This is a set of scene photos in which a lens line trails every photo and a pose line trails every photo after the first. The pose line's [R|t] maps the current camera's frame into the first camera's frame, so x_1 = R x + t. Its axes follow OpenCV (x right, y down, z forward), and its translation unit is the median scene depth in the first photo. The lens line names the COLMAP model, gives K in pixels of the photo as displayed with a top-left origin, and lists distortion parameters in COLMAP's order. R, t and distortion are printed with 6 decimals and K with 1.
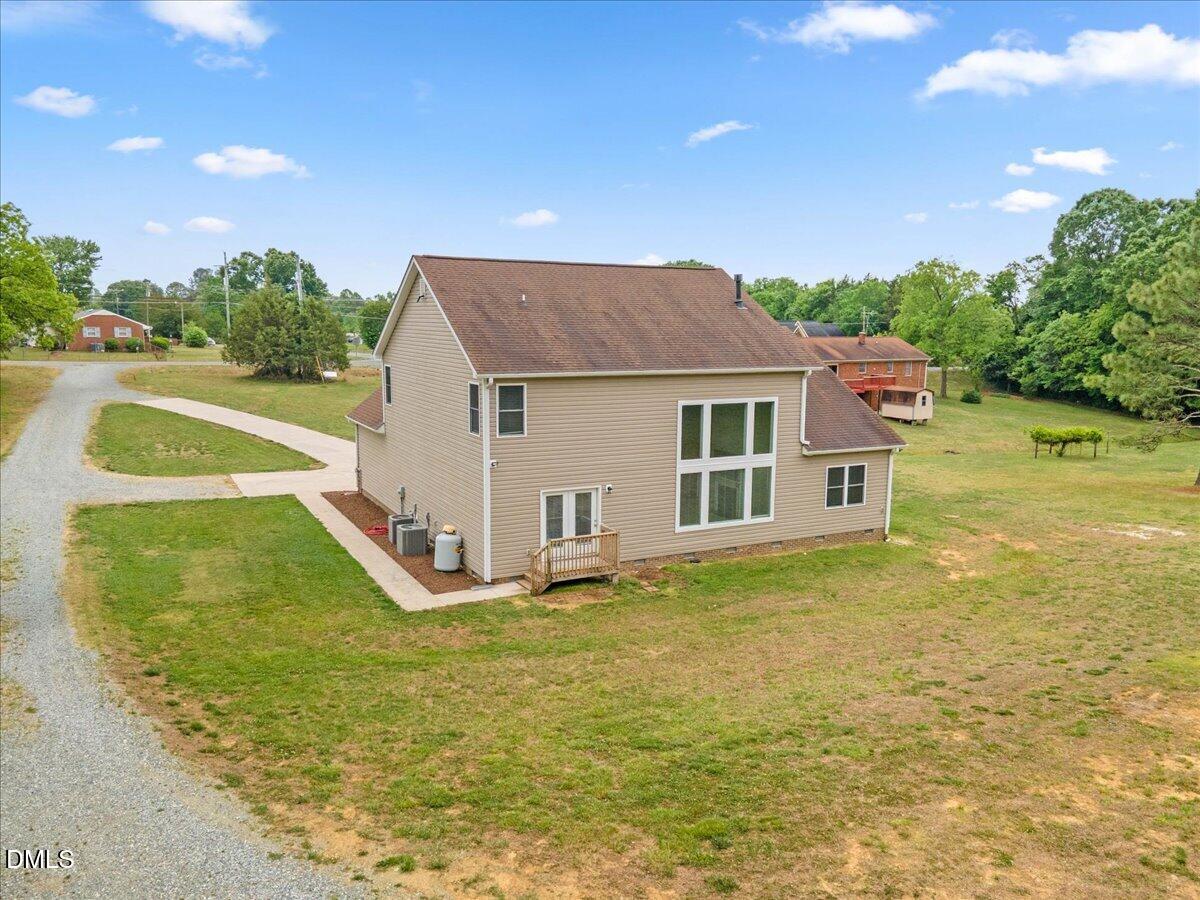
lens RADIAL K [[891.0, 0, 607.9], [0, 891.0, 470.7], [0, 0, 1]] dist [0.029922, 0.022237]
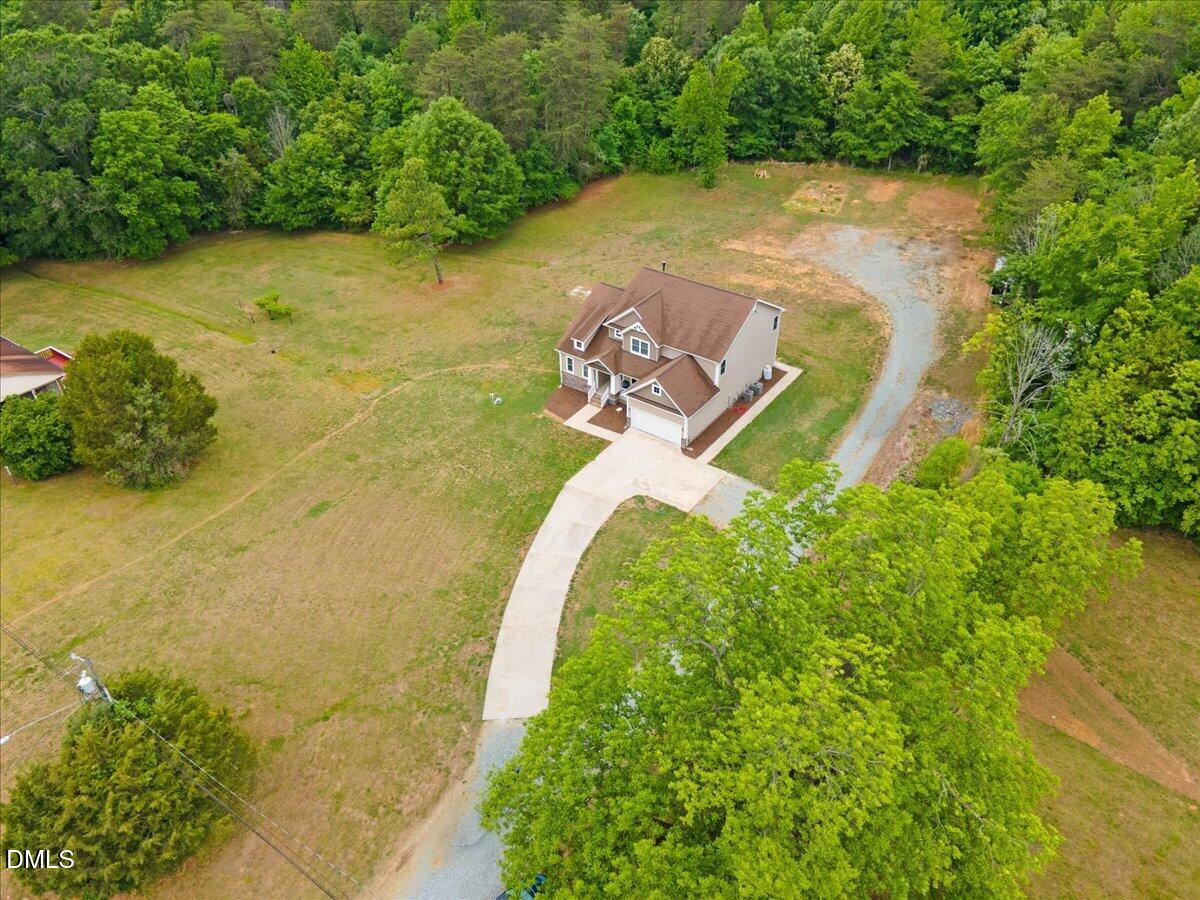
lens RADIAL K [[883.3, 0, 598.6], [0, 883.3, 433.7], [0, 0, 1]] dist [0.030490, 0.024018]
pose [[-0.435732, -0.521426, 0.733657, -2.296686], [0.159683, 0.757392, 0.633134, -1.793376], [-0.885798, 0.393030, -0.246757, 2.371930]]
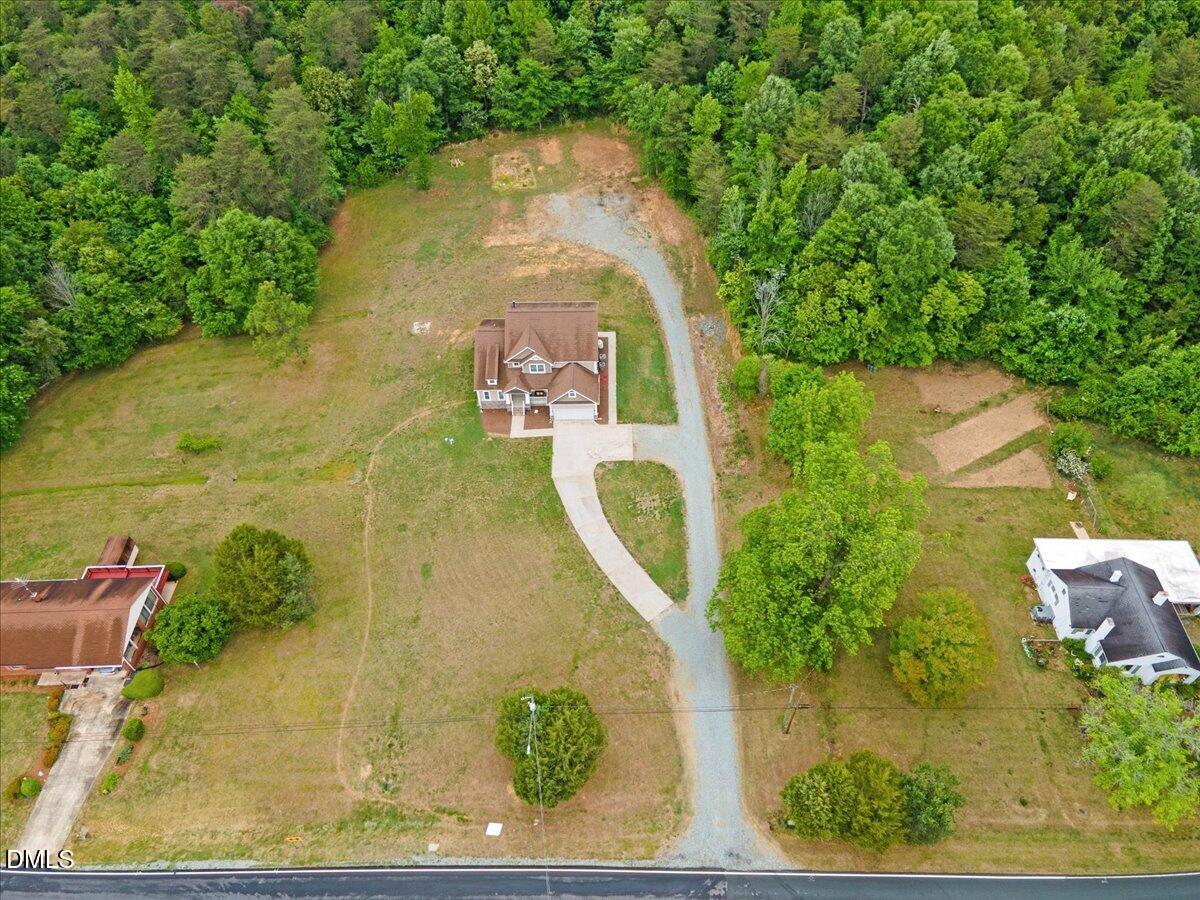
lens RADIAL K [[891.0, 0, 602.0], [0, 891.0, 446.4], [0, 0, 1]] dist [0.029922, 0.022237]
pose [[-0.883646, -0.345819, 0.315561, -1.836019], [0.088158, 0.539076, 0.837630, -3.501545], [-0.459780, 0.767988, -0.445866, 3.475477]]
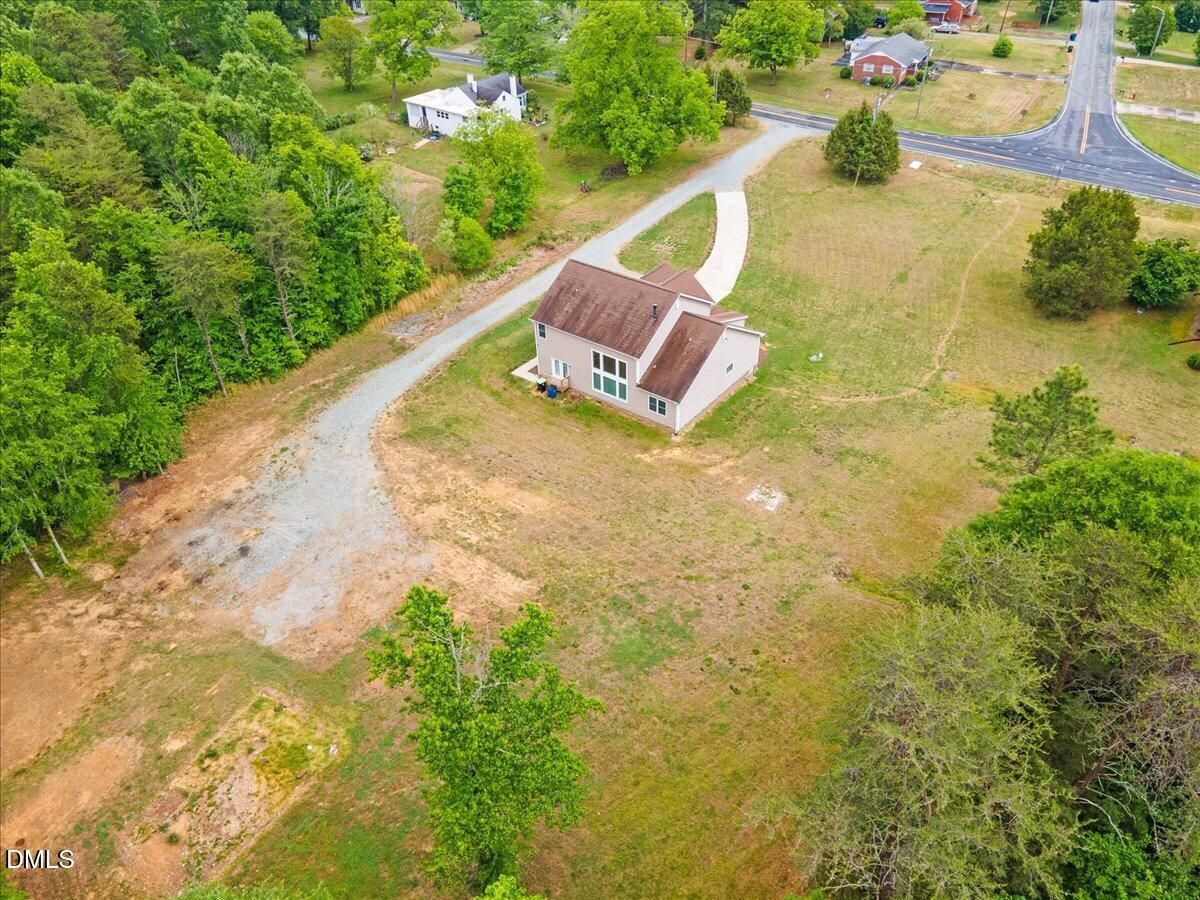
lens RADIAL K [[883.3, 0, 612.7], [0, 883.3, 447.8], [0, 0, 1]] dist [0.030490, 0.024018]
pose [[0.428098, 0.525249, -0.735422, 2.355030], [-0.129128, 0.840962, 0.525460, -1.306459], [0.894459, -0.129985, 0.427839, -0.165424]]
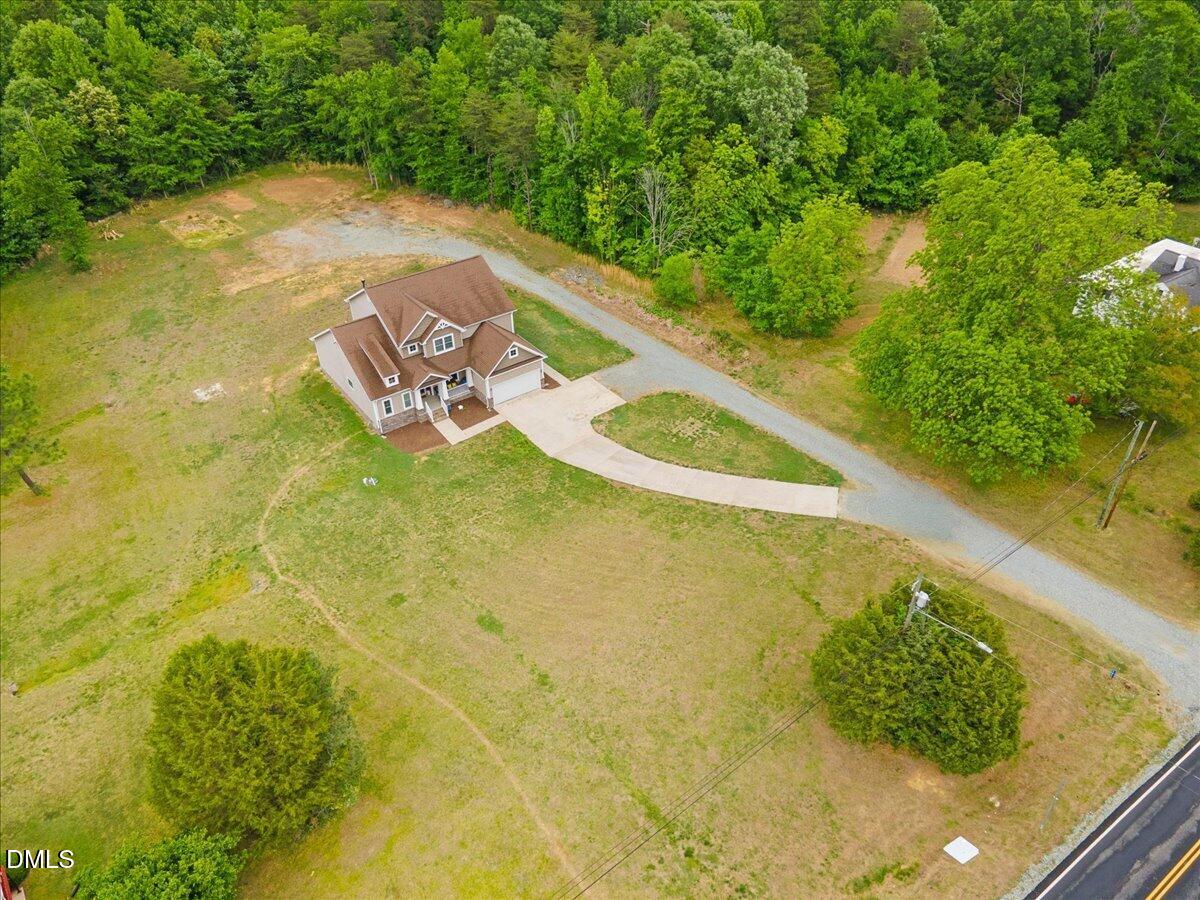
lens RADIAL K [[883.3, 0, 604.7], [0, 883.3, 451.7], [0, 0, 1]] dist [0.030490, 0.024018]
pose [[-0.989519, 0.091114, -0.112025, -0.253418], [-0.016281, 0.700453, 0.713513, -2.030274], [0.143479, 0.707858, -0.691629, 3.815246]]
